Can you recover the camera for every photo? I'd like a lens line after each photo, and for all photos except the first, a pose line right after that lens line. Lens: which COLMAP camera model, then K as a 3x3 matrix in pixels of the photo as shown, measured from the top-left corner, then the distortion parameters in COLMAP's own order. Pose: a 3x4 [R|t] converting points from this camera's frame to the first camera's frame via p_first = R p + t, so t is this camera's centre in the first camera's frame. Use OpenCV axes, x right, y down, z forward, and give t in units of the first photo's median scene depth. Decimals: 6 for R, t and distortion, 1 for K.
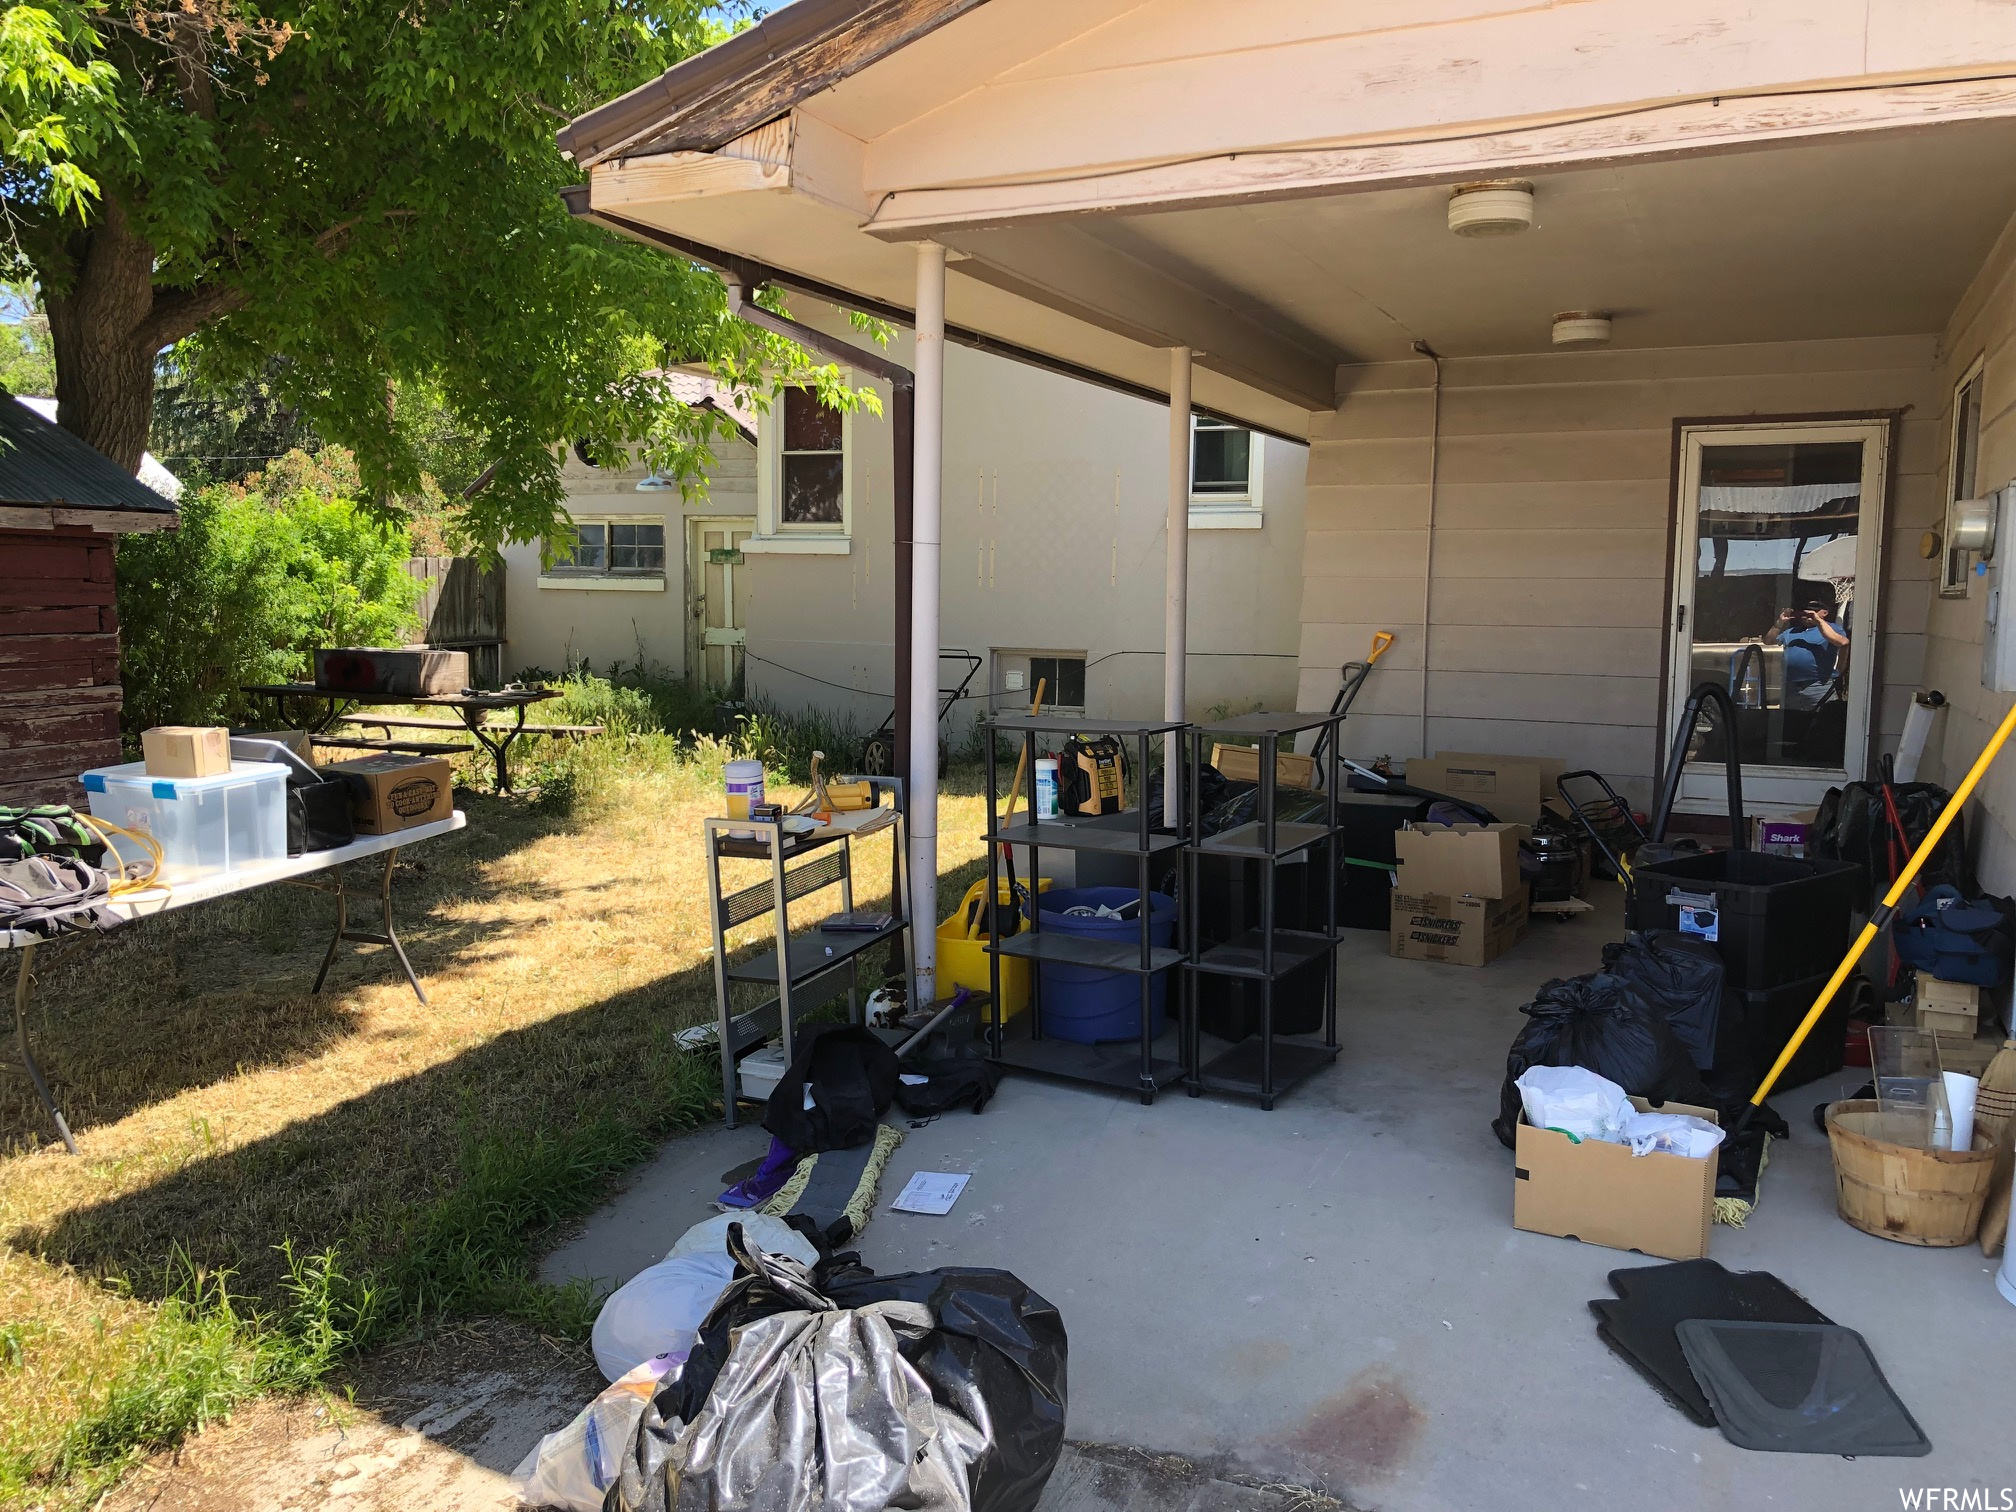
lens RADIAL K [[1633.9, 0, 1001.8], [0, 1633.9, 745.5], [0, 0, 1]] dist [0.042715, -0.050758]
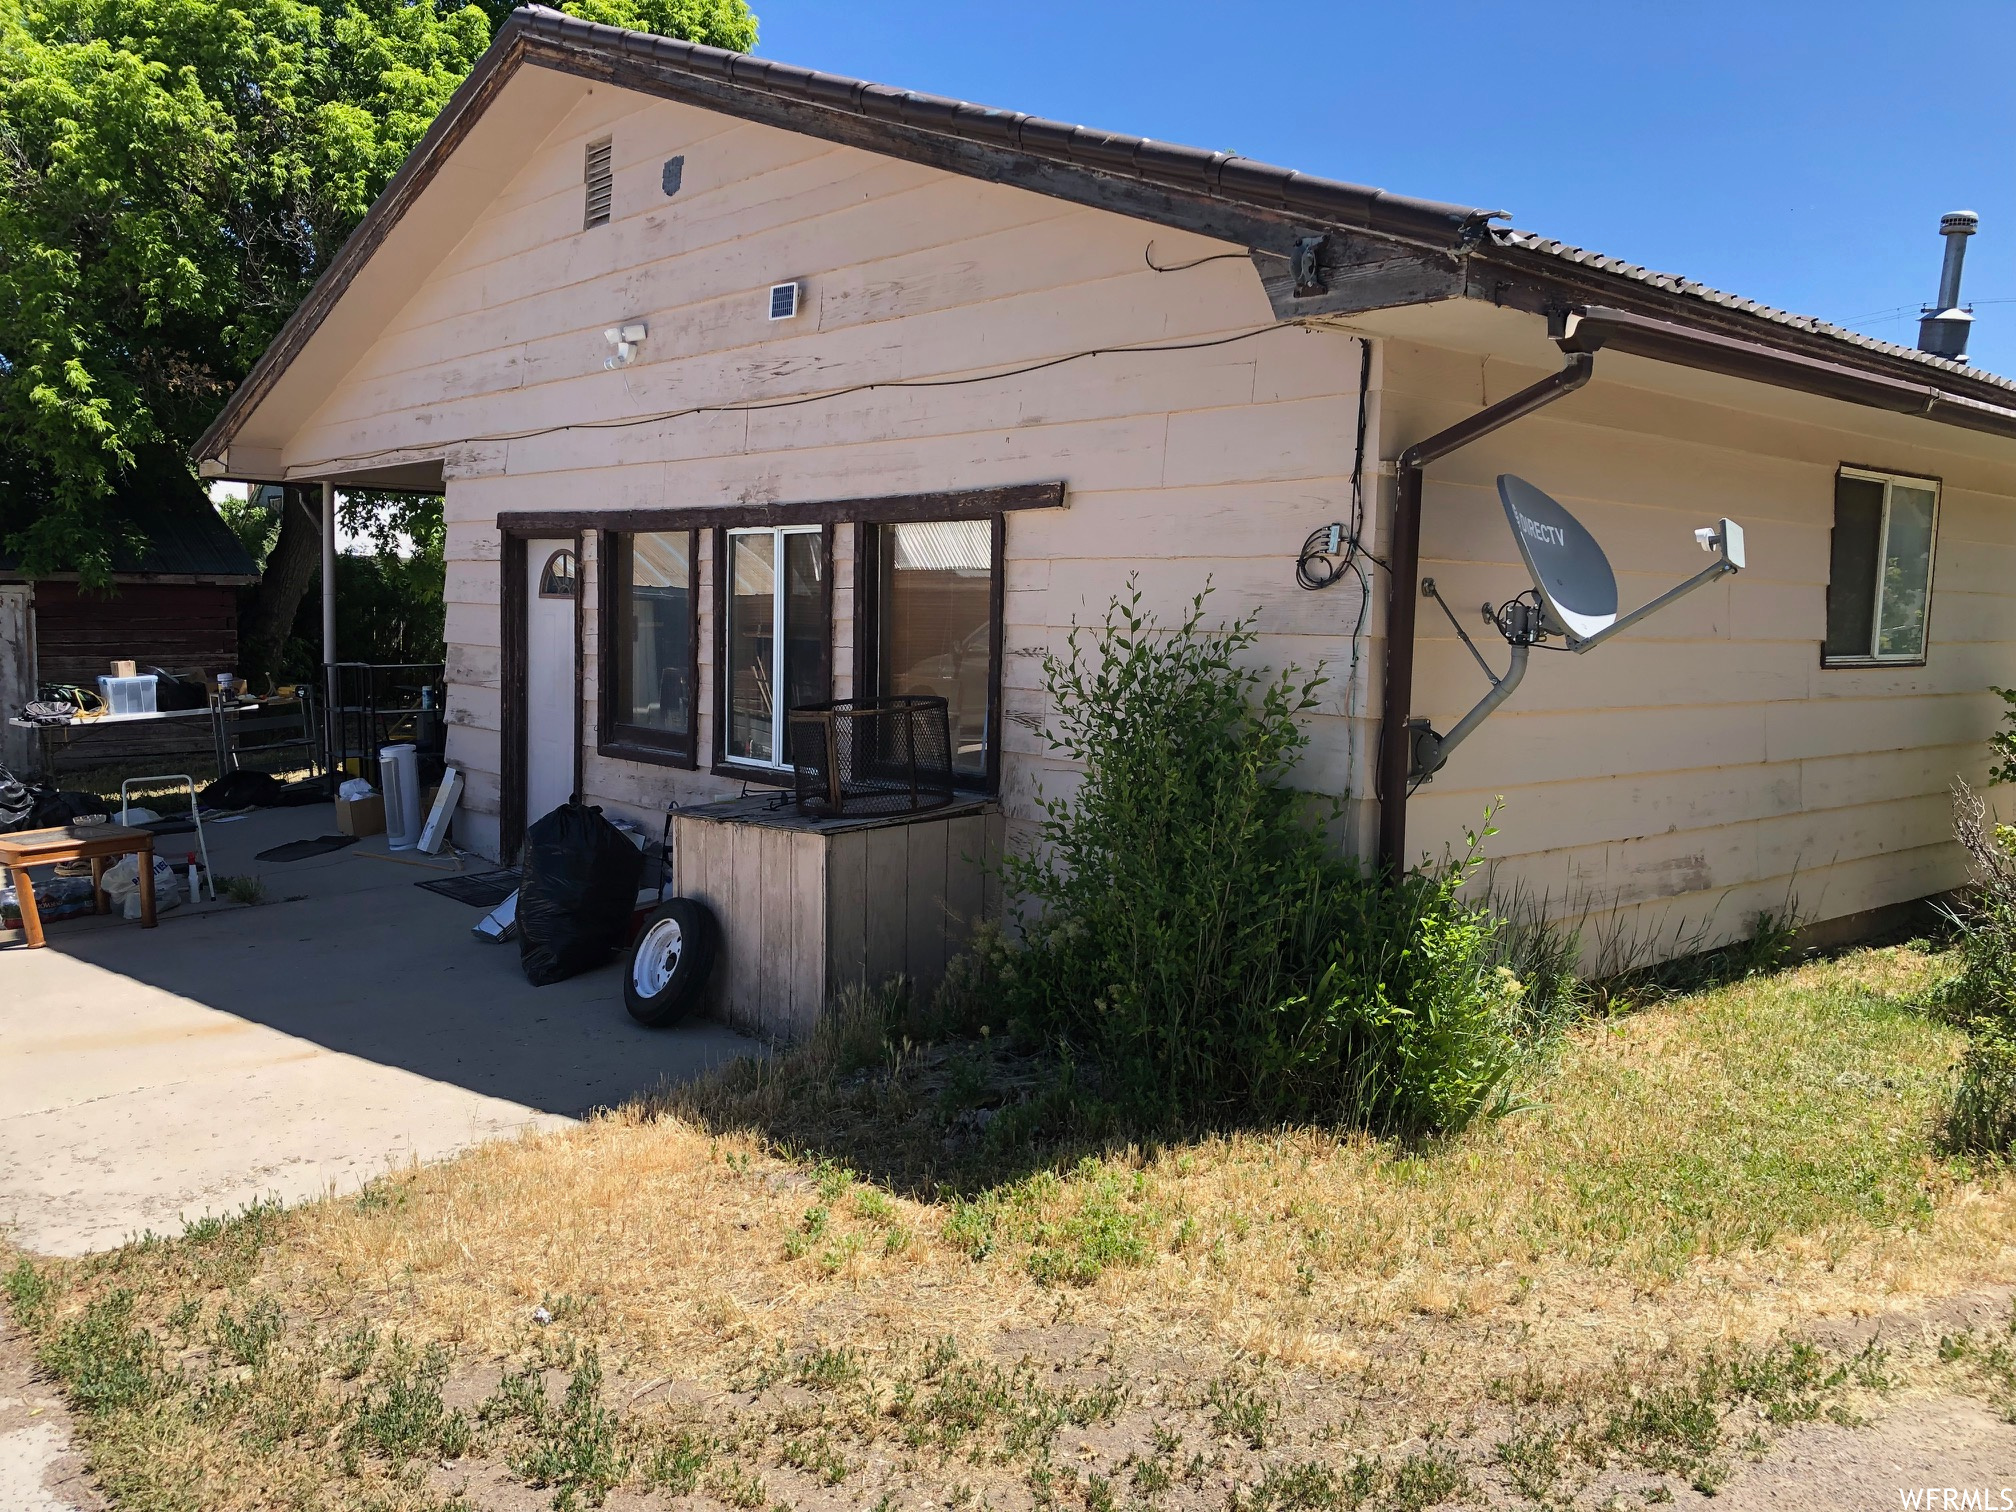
lens RADIAL K [[1633.9, 0, 1002.0], [0, 1633.9, 751.1], [0, 0, 1]] dist [0.042715, -0.050758]
pose [[0.919699, 0.044314, -0.390115, 1.842100], [-0.049267, 0.998782, -0.002693, 0.071904], [0.389520, 0.021696, 0.920762, -0.905633]]
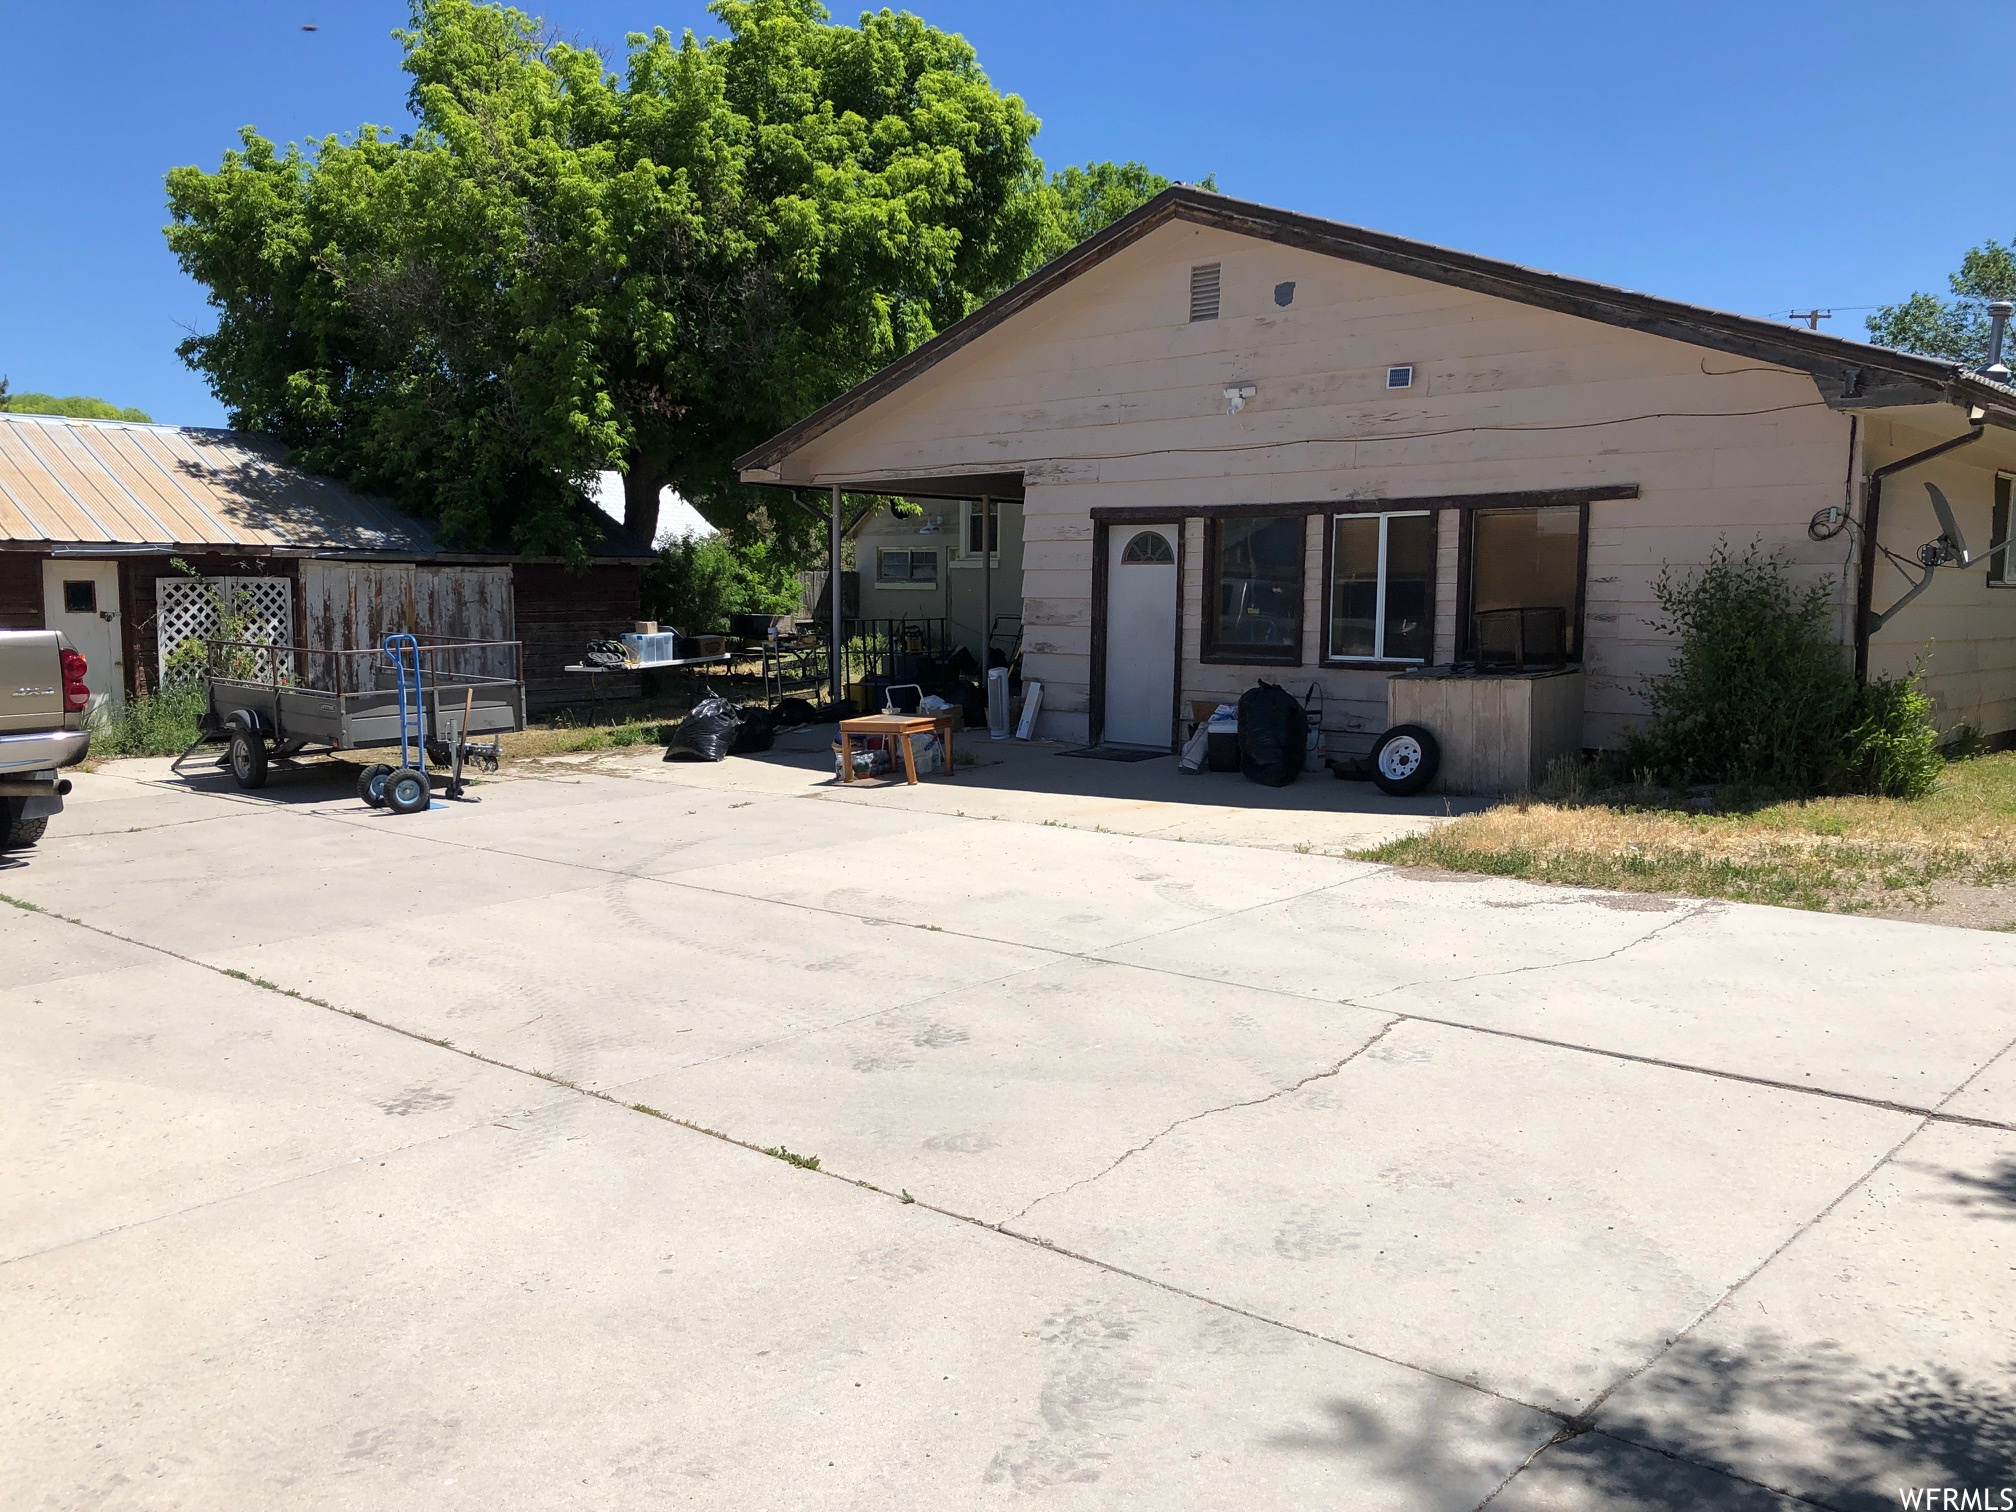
lens RADIAL K [[1633.9, 0, 1016.7], [0, 1633.9, 760.5], [0, 0, 1]] dist [0.042715, -0.050758]
pose [[0.955613, 0.025633, -0.293507, 1.284103], [-0.024140, 0.999671, 0.008709, 0.233161], [0.293634, -0.001237, 0.955917, -2.100108]]
